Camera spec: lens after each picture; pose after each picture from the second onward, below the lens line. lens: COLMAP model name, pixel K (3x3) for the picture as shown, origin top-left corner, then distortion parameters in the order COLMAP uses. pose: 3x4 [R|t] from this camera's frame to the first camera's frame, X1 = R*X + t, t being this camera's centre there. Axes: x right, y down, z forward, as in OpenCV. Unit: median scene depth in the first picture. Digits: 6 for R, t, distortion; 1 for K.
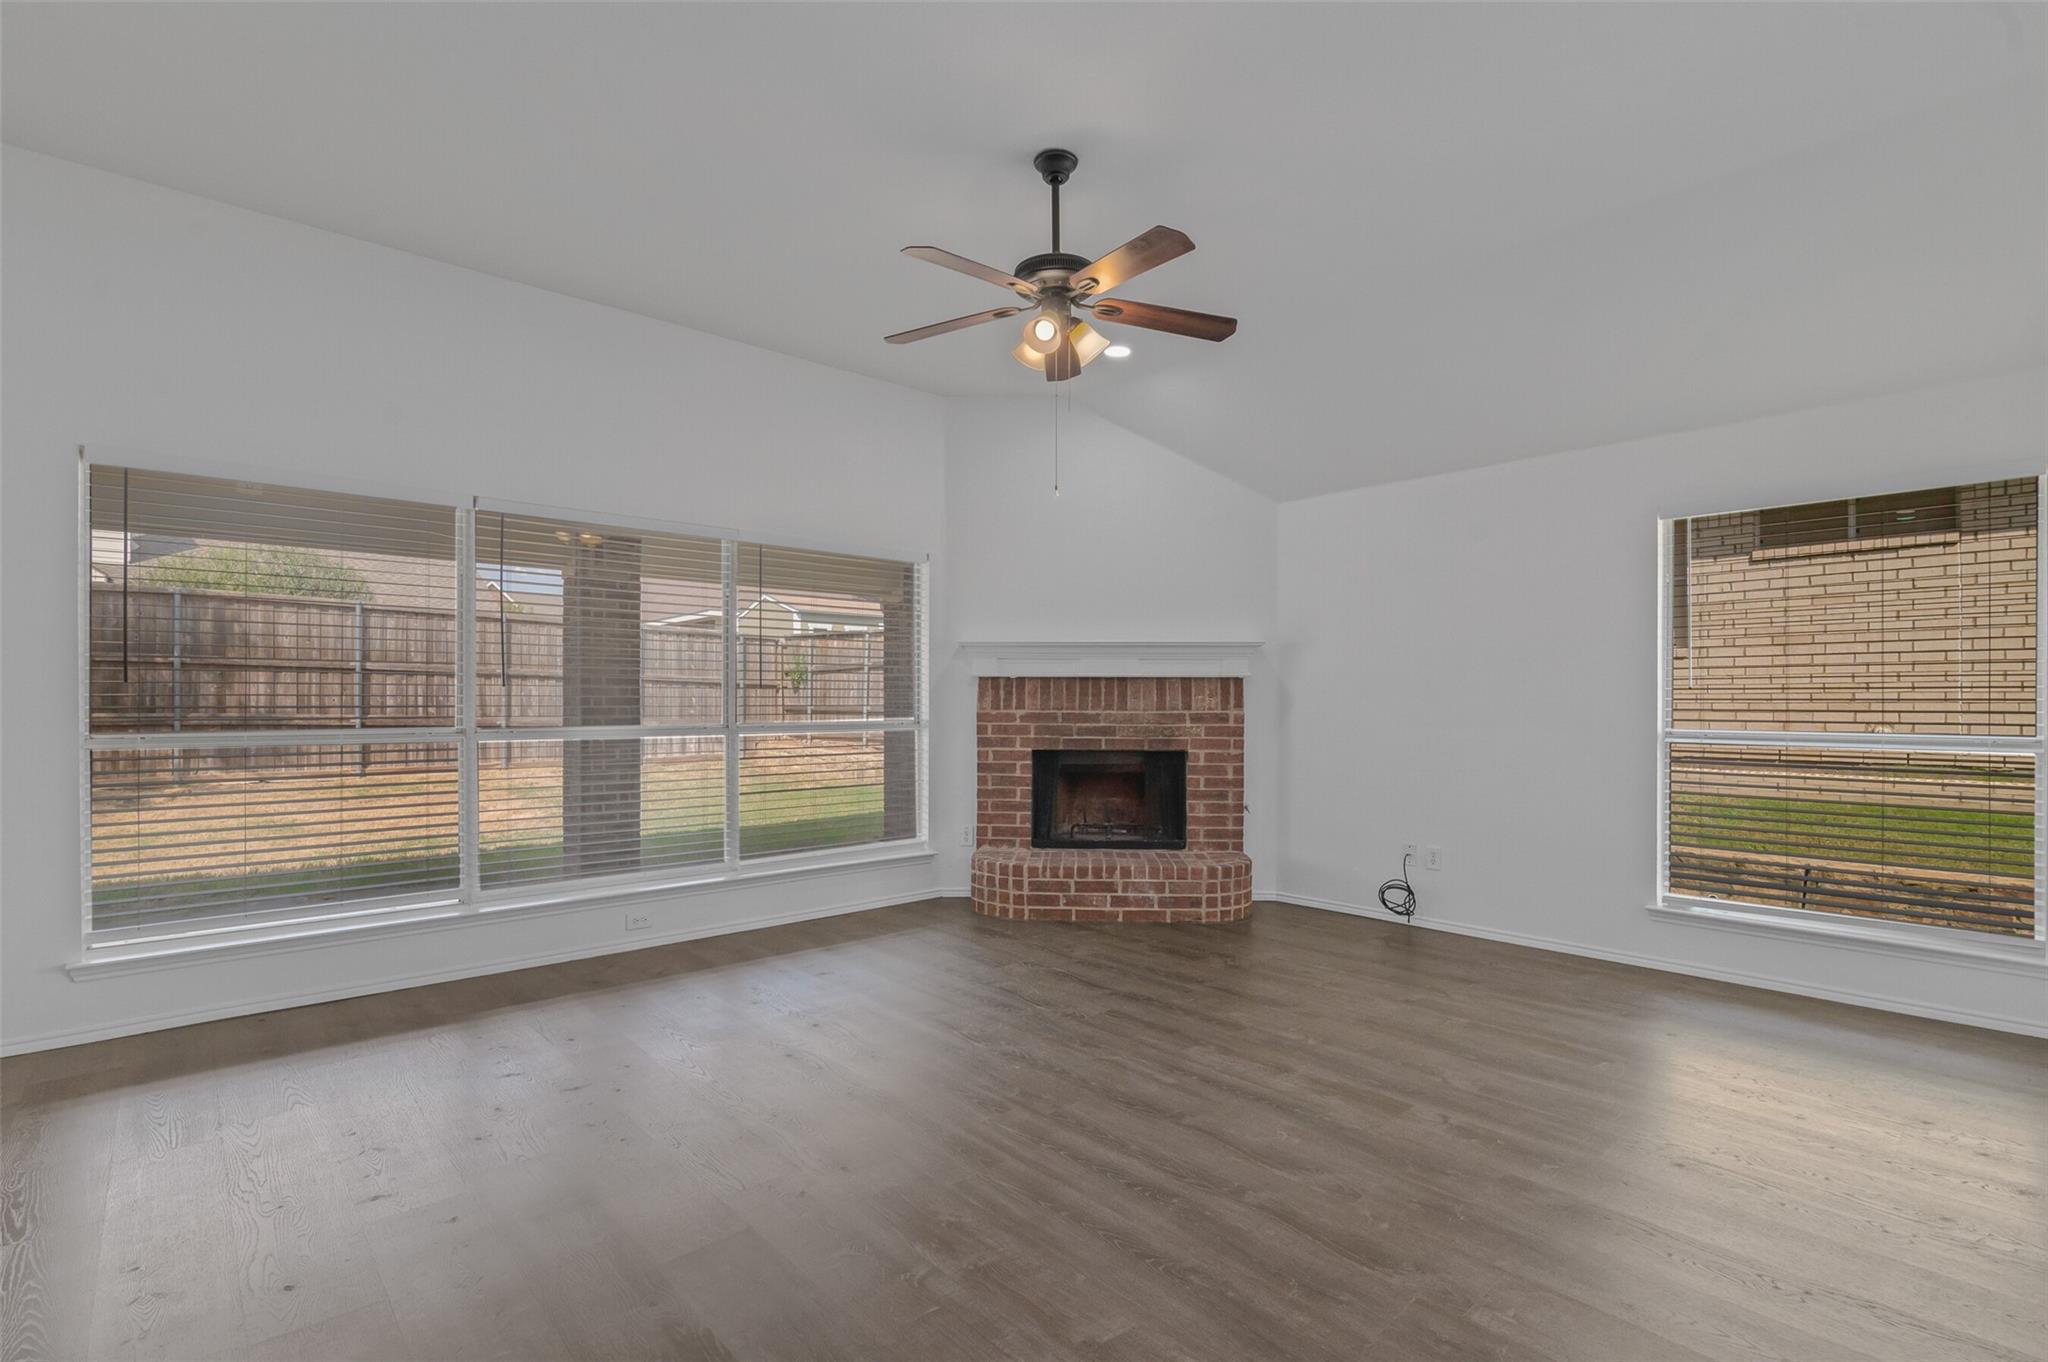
lens RADIAL K [[952.4, 0, 1008.2], [0, 952.4, 691.0], [0, 0, 1]] dist [-0.021733, 0.001821]
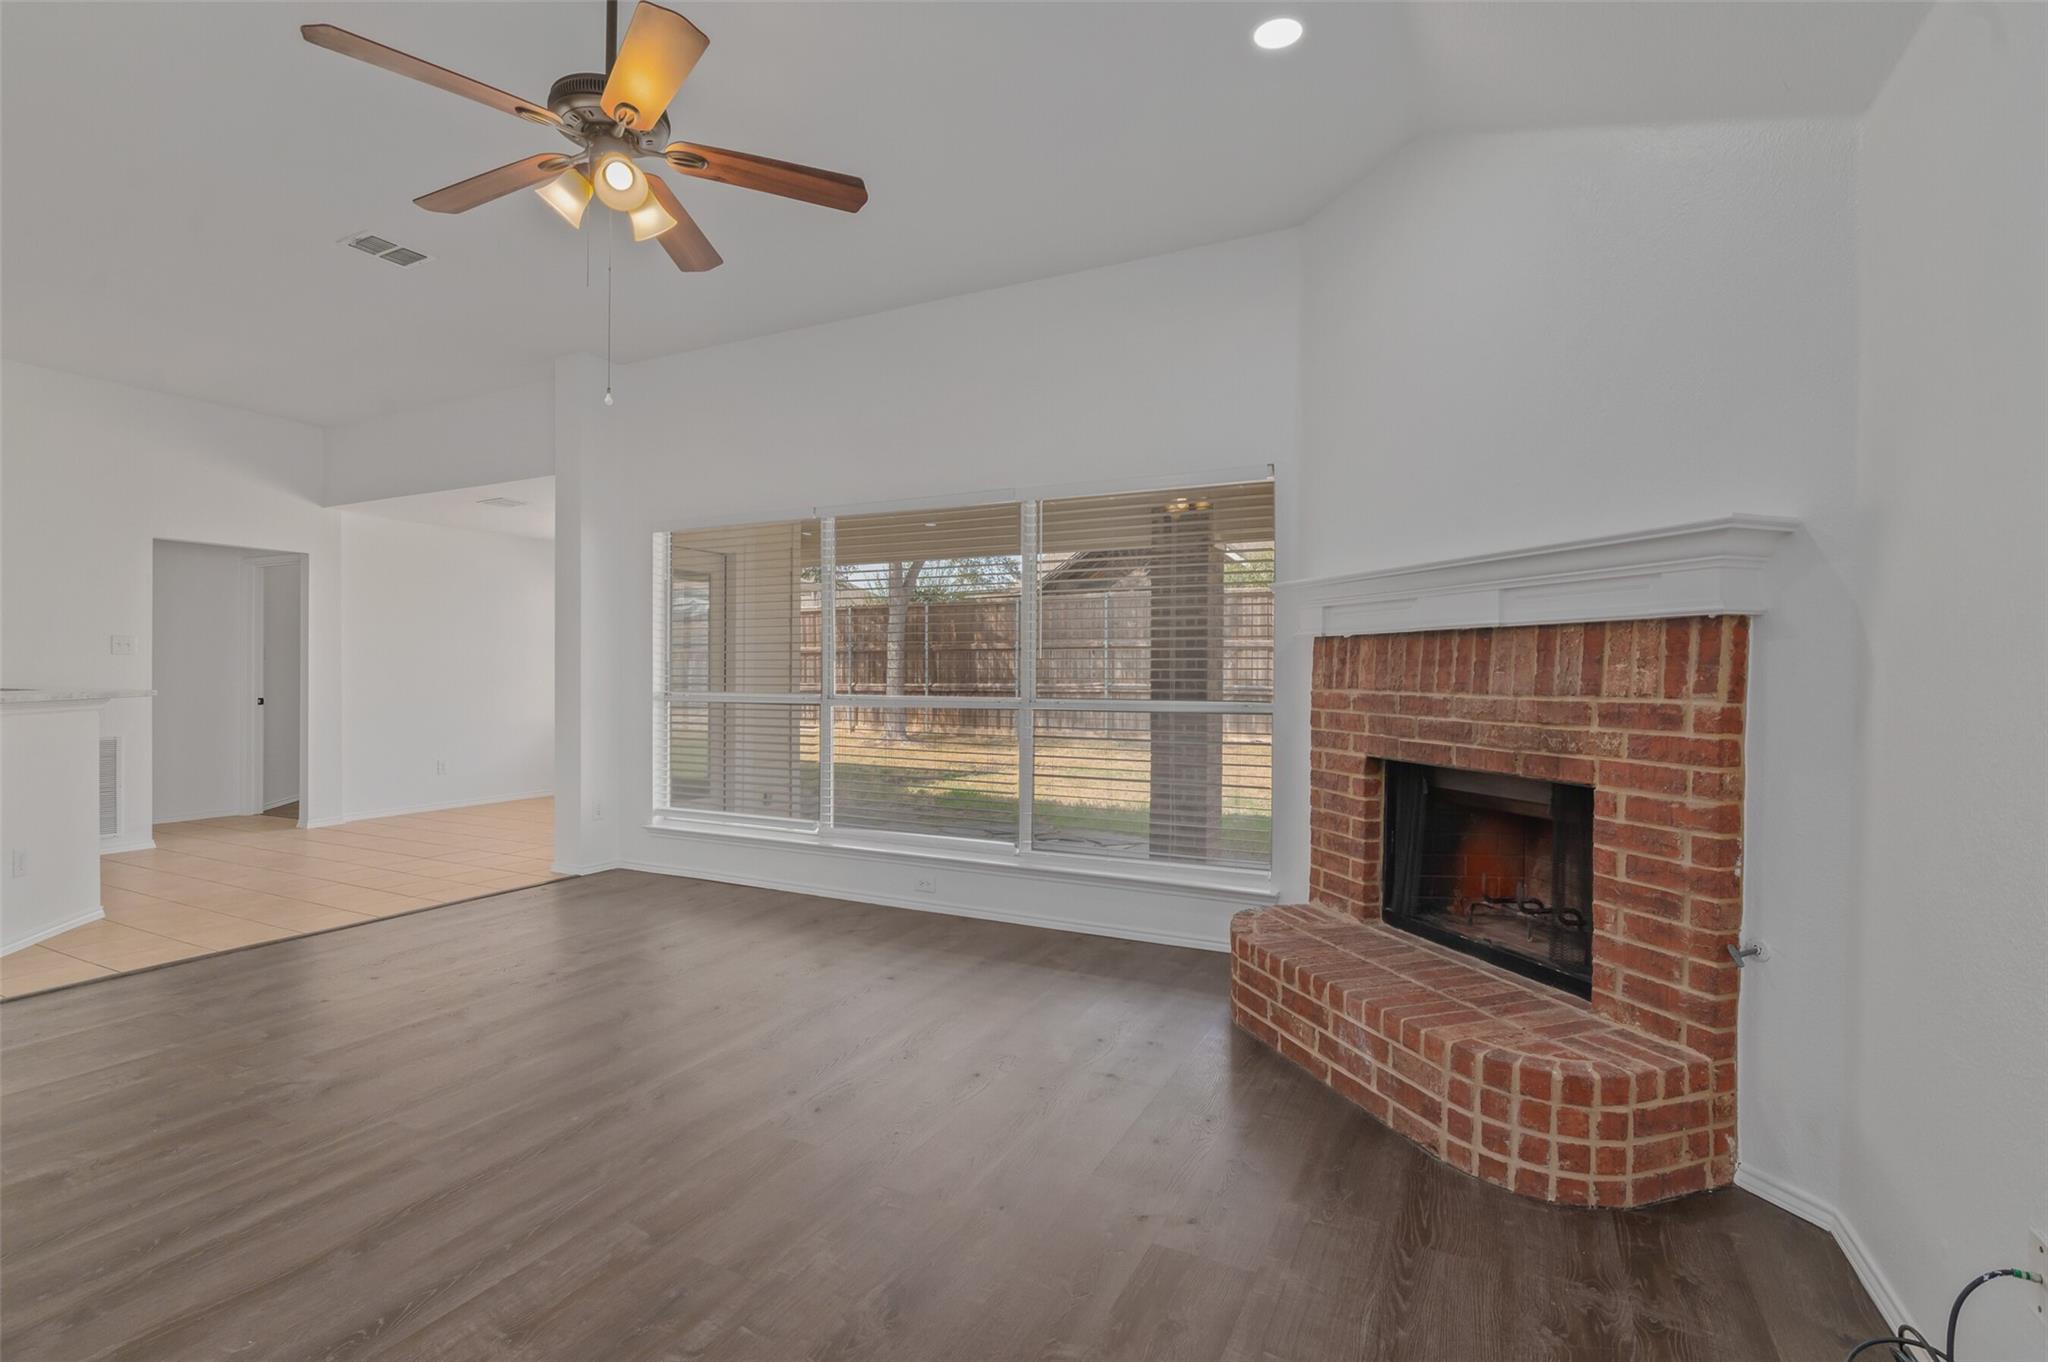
lens RADIAL K [[952.4, 0, 1031.7], [0, 952.4, 681.2], [0, 0, 1]] dist [-0.021733, 0.001821]
pose [[0.360298, 0.009267, -0.932791, 0.504370], [0.003647, 0.999929, 0.011342, 0.007413], [0.932830, -0.007489, 0.360238, 0.596442]]
